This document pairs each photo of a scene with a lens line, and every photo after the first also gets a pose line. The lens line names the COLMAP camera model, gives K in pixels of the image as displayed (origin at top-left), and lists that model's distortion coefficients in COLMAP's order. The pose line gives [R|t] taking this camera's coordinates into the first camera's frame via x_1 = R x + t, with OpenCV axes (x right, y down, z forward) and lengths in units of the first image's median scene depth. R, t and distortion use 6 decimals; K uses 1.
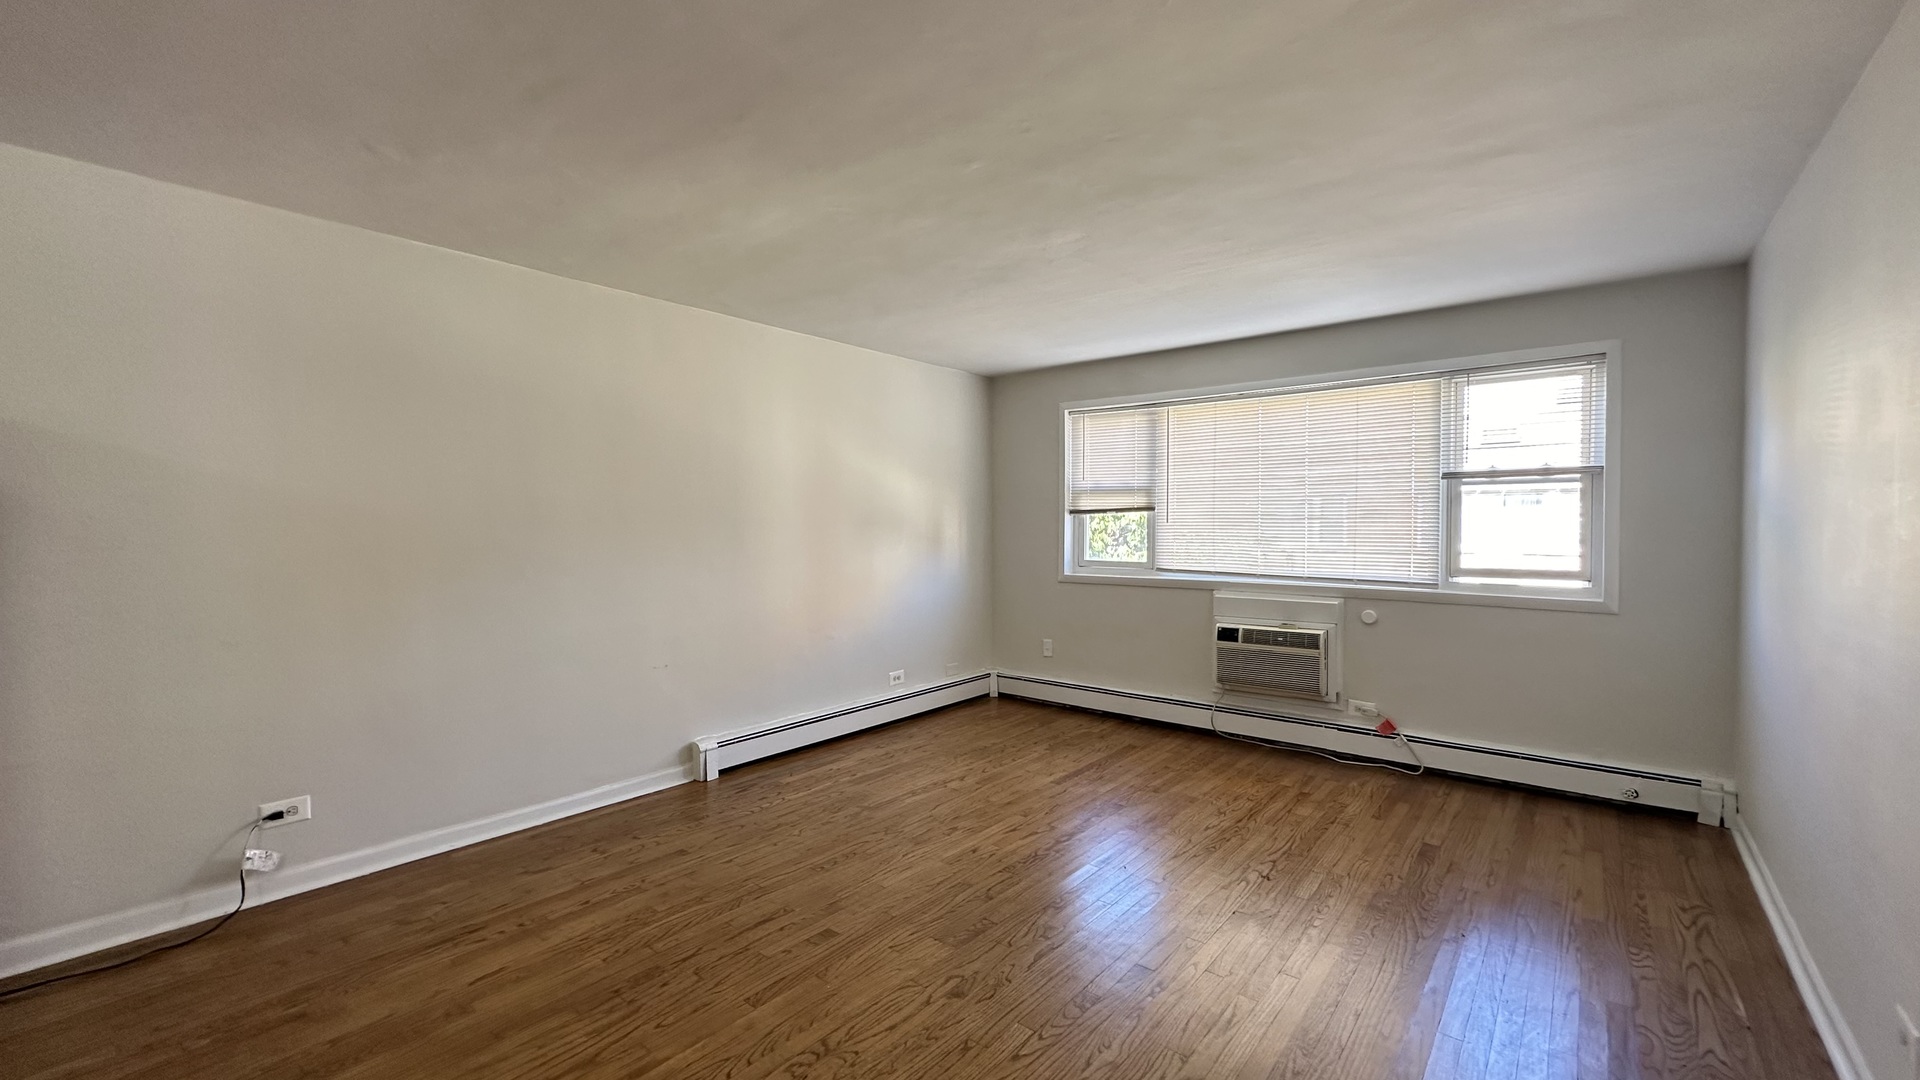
lens RADIAL K [[776.8, 0, 960.0], [0, 776.8, 540.0], [0, 0, 1]] dist [0.000719, -0.000238]
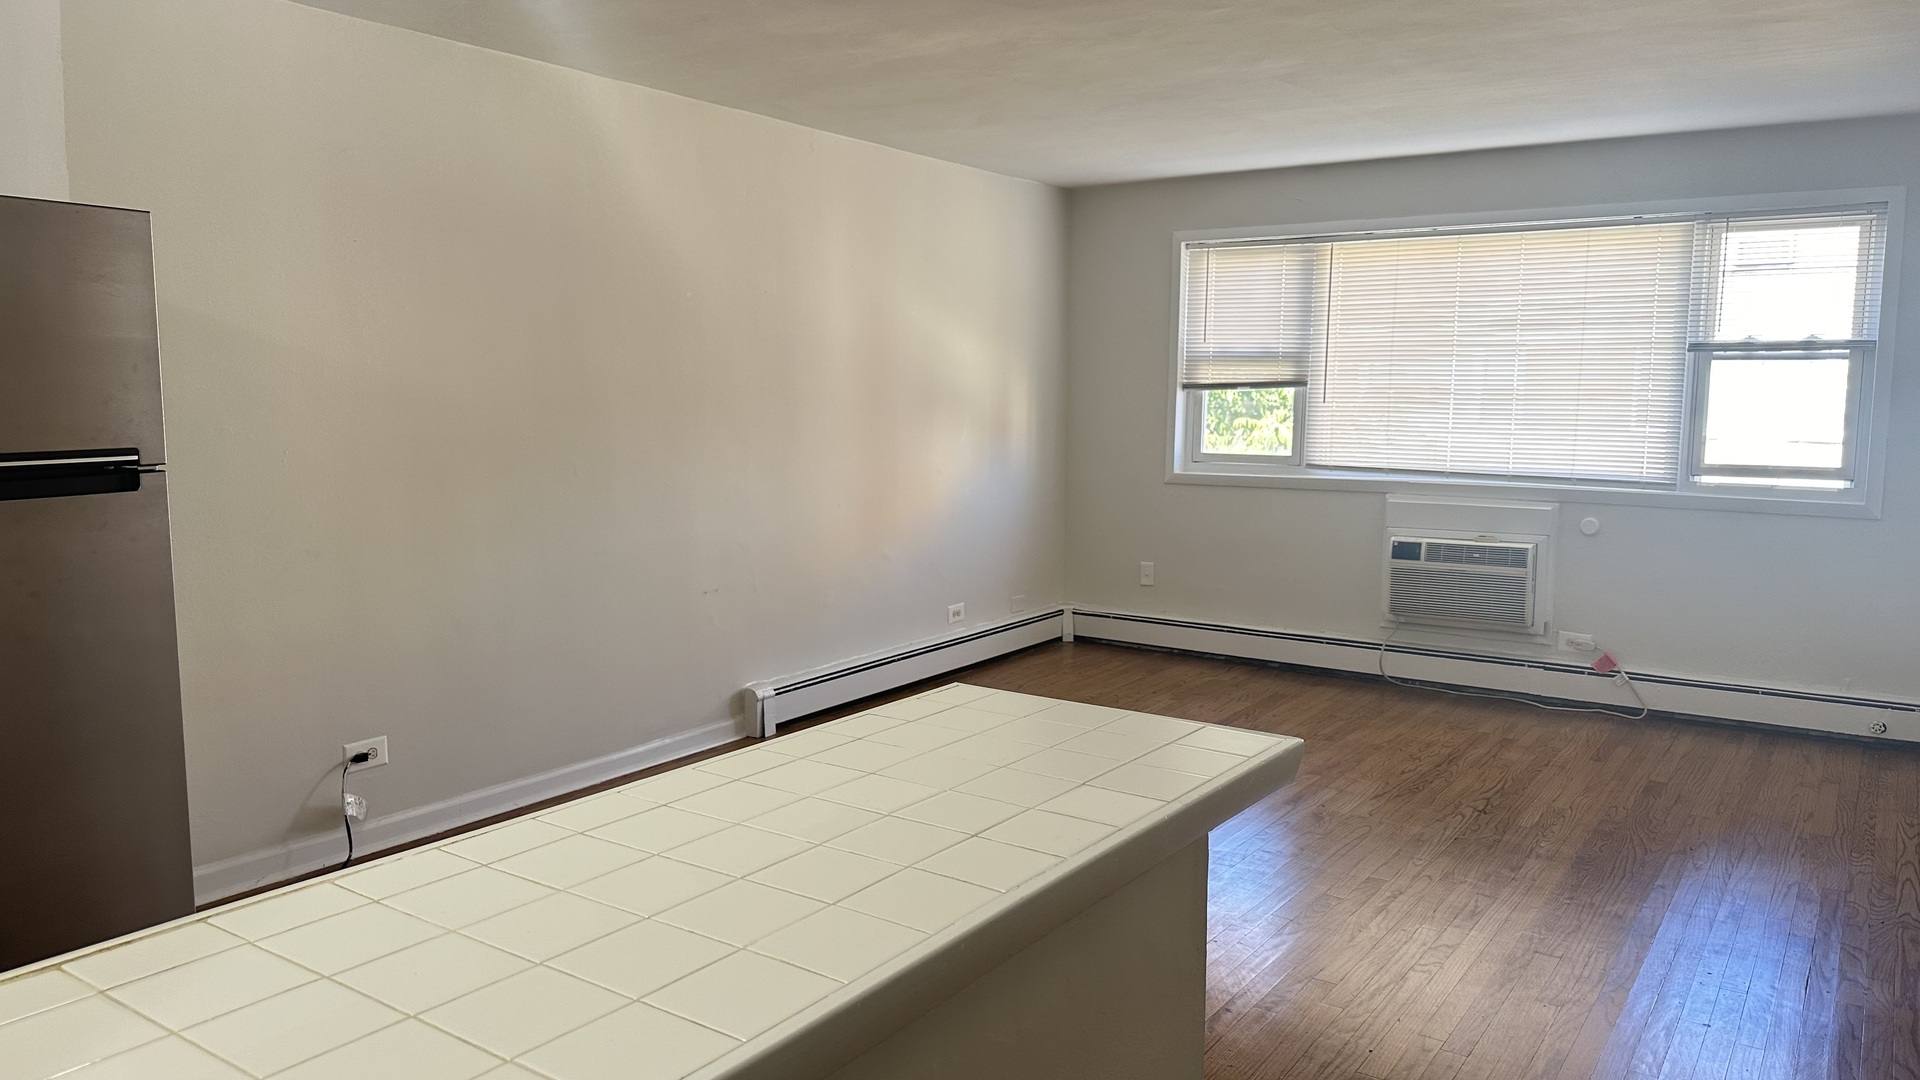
lens RADIAL K [[1340.7, 0, 960.0], [0, 1340.7, 540.0], [0, 0, 1]] dist [0.043579, -0.067249]
pose [[0.996897, -0.003409, 0.078640, -0.219124], [-0.004179, 0.995360, 0.096131, -0.016413], [-0.078603, -0.096161, 0.992257, -0.311740]]
